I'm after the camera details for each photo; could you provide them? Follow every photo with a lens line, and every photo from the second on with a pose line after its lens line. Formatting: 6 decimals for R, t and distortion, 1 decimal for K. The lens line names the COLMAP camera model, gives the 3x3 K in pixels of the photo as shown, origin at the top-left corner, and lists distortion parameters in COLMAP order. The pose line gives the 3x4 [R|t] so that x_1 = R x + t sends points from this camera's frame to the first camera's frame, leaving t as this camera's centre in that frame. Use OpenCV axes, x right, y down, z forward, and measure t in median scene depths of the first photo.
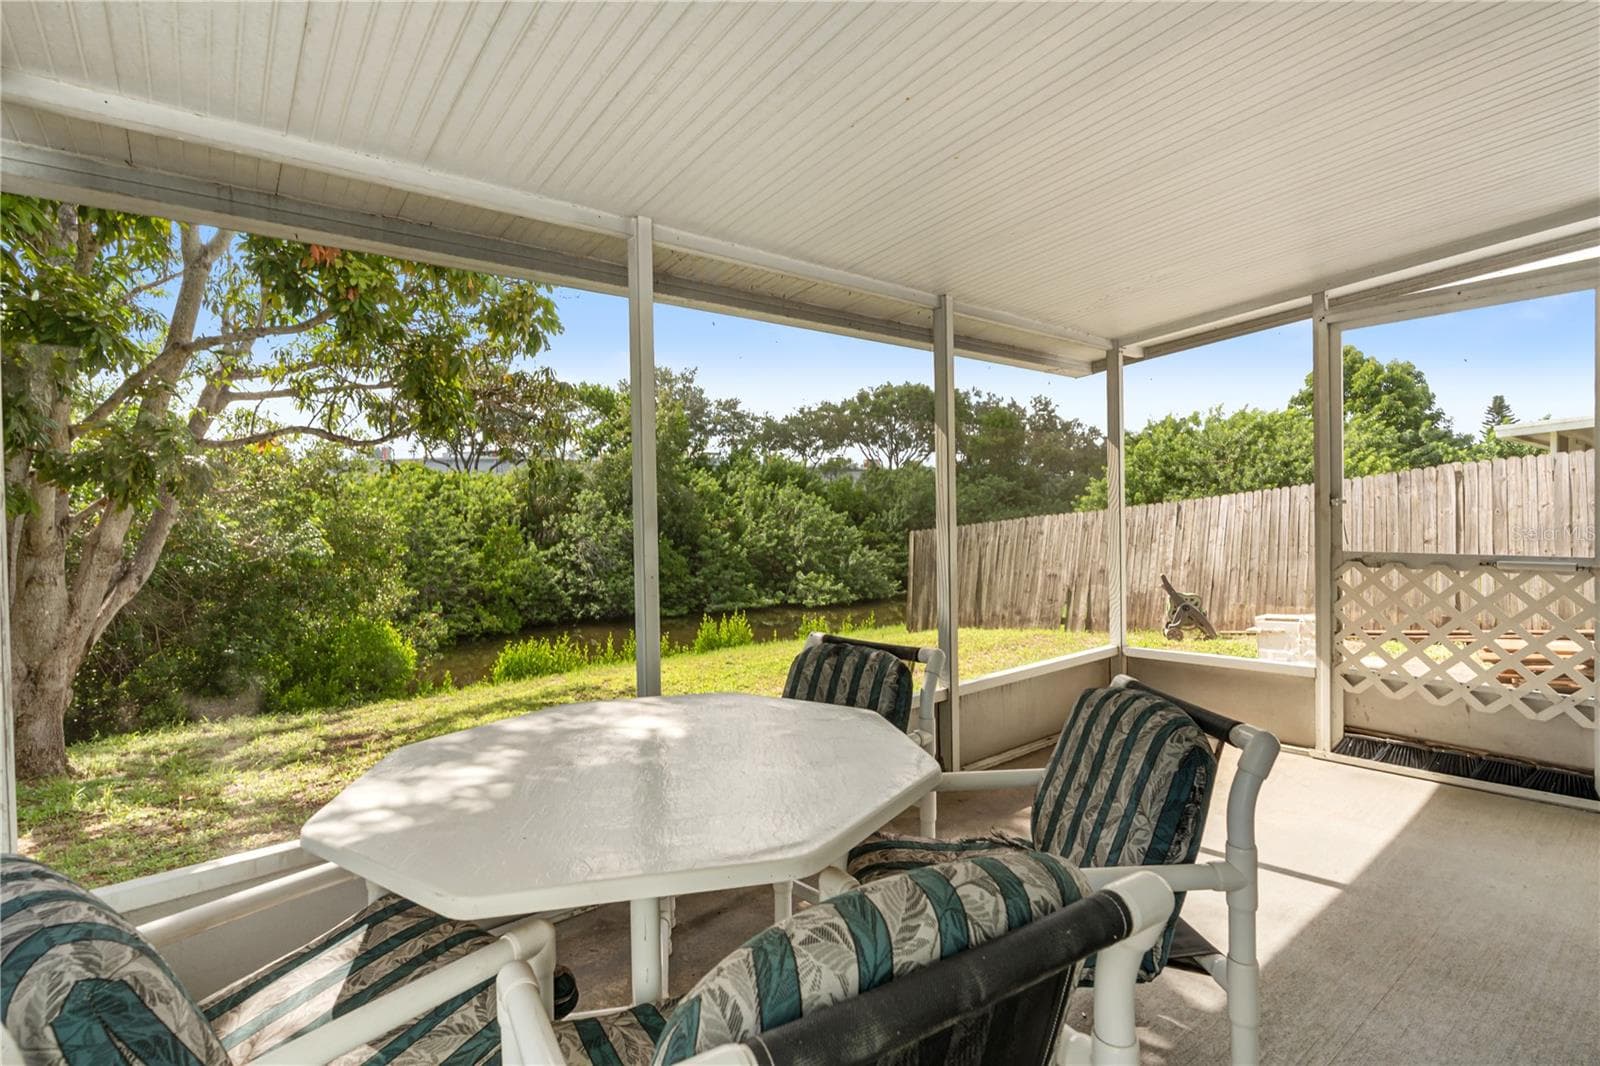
lens RADIAL K [[778.4, 0, 804.2], [0, 778.4, 512.4], [0, 0, 1]] dist [0.000523, 0.000095]
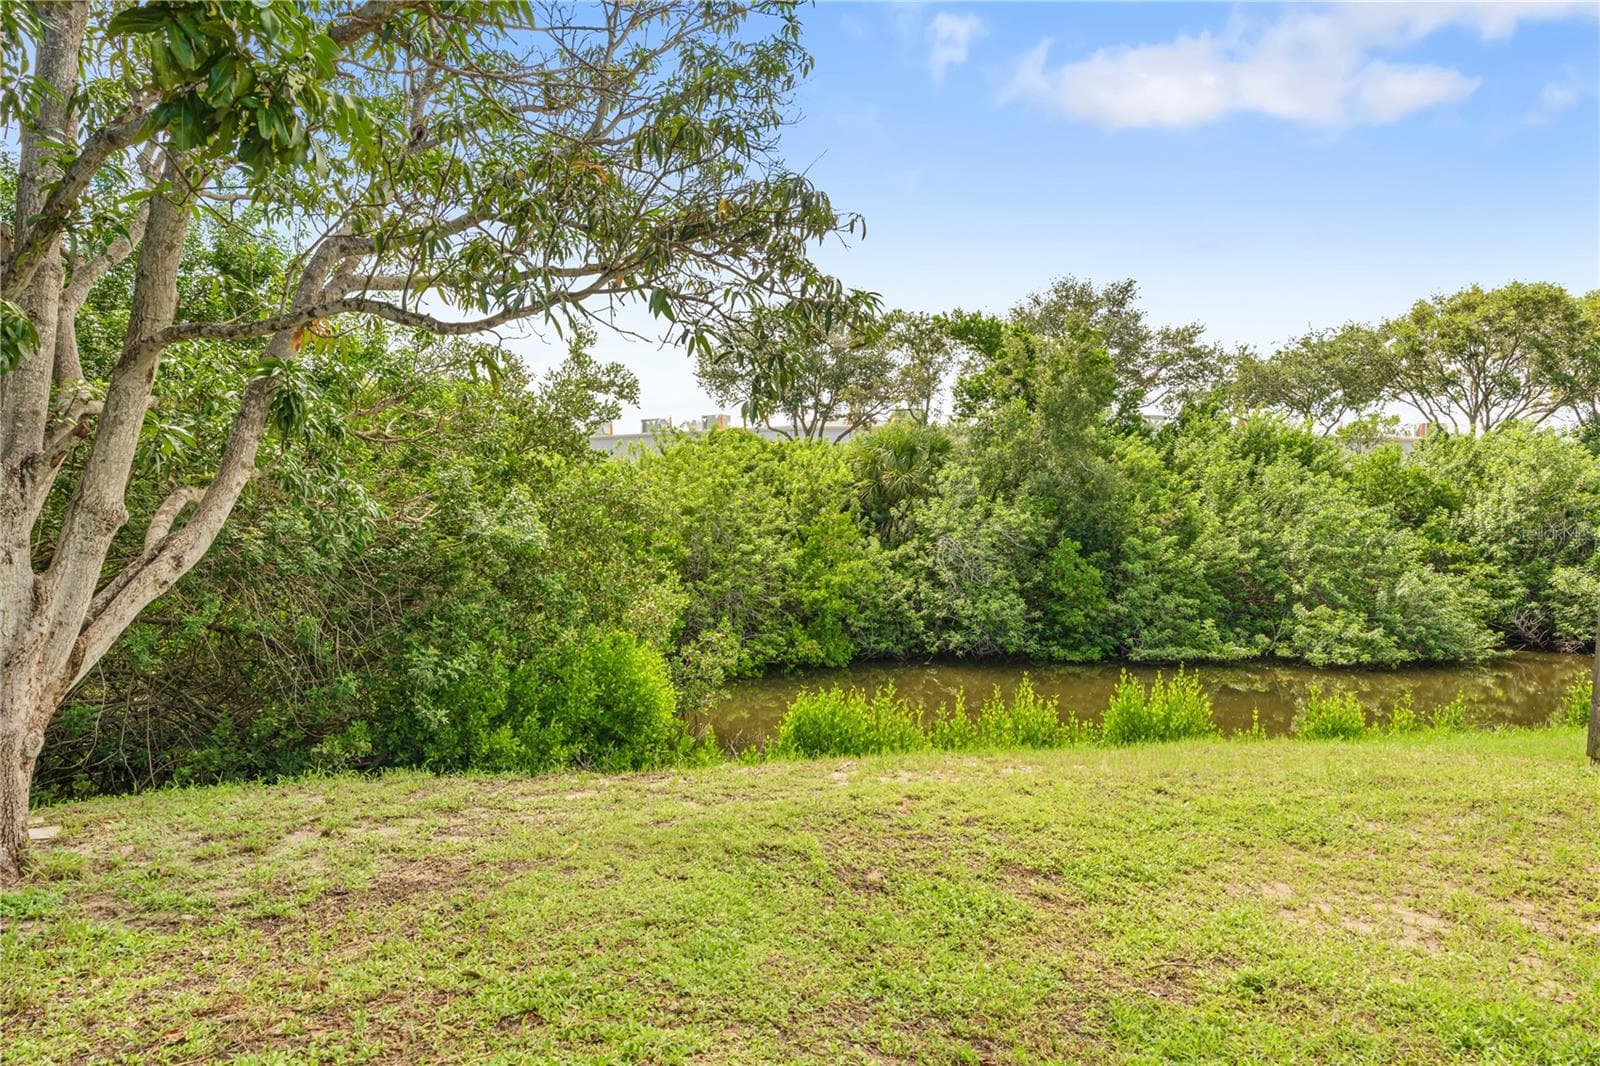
lens RADIAL K [[998.1, 0, 800.0], [0, 998.1, 533.0], [0, 0, 1]] dist [-0.003693, -0.001439]
pose [[0.896699, 0.032415, -0.441453, -0.013463], [-0.021810, 0.999339, 0.029077, 0.008981], [0.442104, -0.016445, 0.896813, 0.158956]]
